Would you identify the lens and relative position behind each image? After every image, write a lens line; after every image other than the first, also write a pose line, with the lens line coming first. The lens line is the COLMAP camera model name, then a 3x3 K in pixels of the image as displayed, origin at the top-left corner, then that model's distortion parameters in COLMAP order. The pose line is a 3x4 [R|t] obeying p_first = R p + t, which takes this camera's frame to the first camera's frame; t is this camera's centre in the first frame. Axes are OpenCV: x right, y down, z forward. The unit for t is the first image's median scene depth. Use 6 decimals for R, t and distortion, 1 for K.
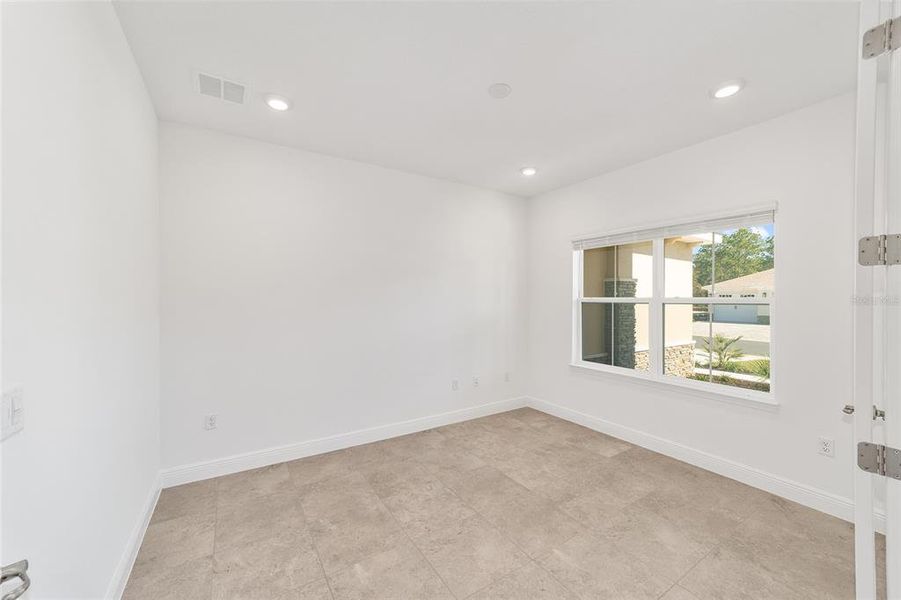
lens RADIAL K [[347.3, 0, 447.3], [0, 347.3, 300.6], [0, 0, 1]] dist [-0.015434, 0.008942]
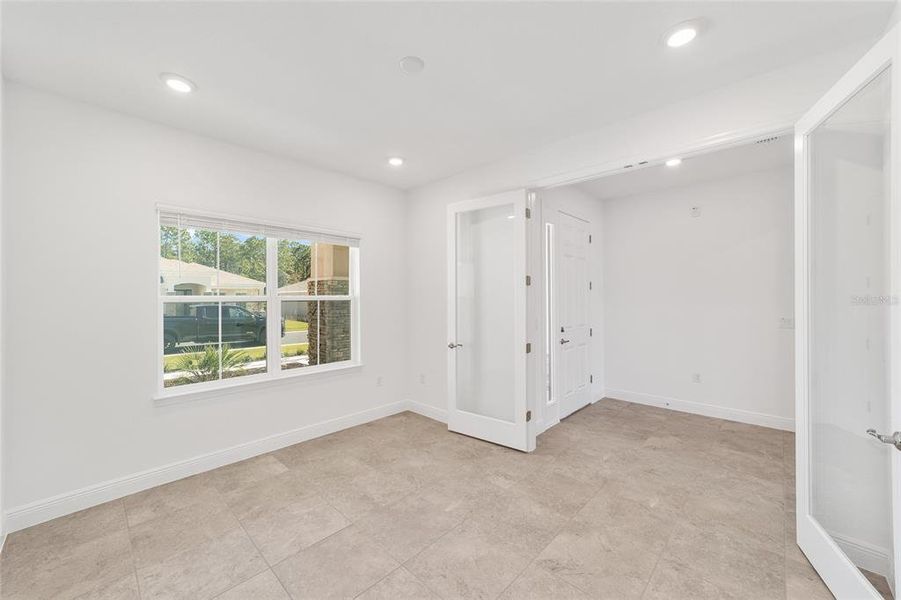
lens RADIAL K [[349.7, 0, 451.9], [0, 349.7, 294.9], [0, 0, 1]] dist [-0.000099, 0.000106]
pose [[-0.245342, 0.005090, 0.969423, -0.503134], [0.007389, 0.999967, -0.003380, -0.003808], [-0.969408, 0.006333, -0.245372, 0.750820]]
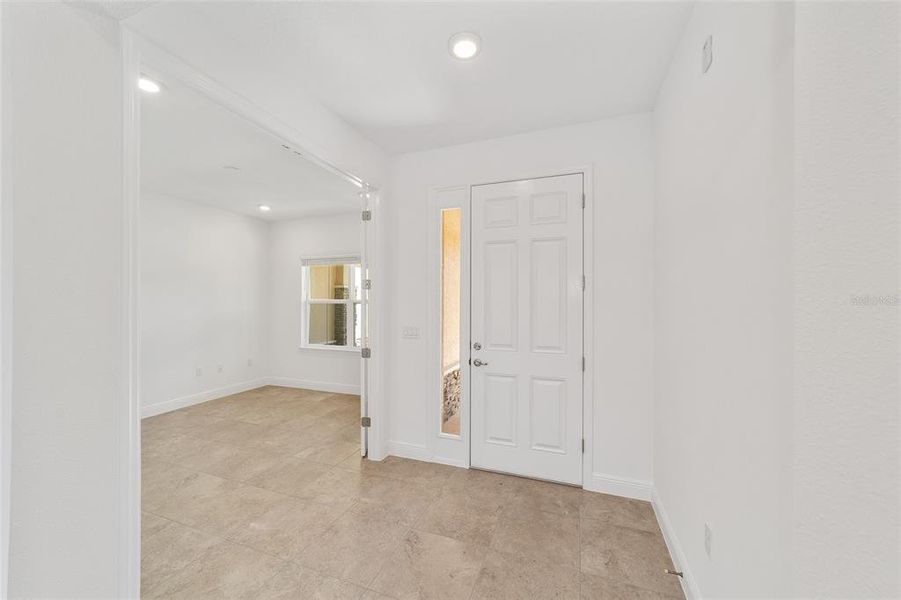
lens RADIAL K [[347.3, 0, 447.3], [0, 347.3, 300.6], [0, 0, 1]] dist [-0.015434, 0.008942]
pose [[0.802705, 0.002469, 0.596371, -0.001012], [0.001643, 0.999978, -0.006352, 0.006498], [-0.596374, 0.006078, 0.802684, -0.576609]]
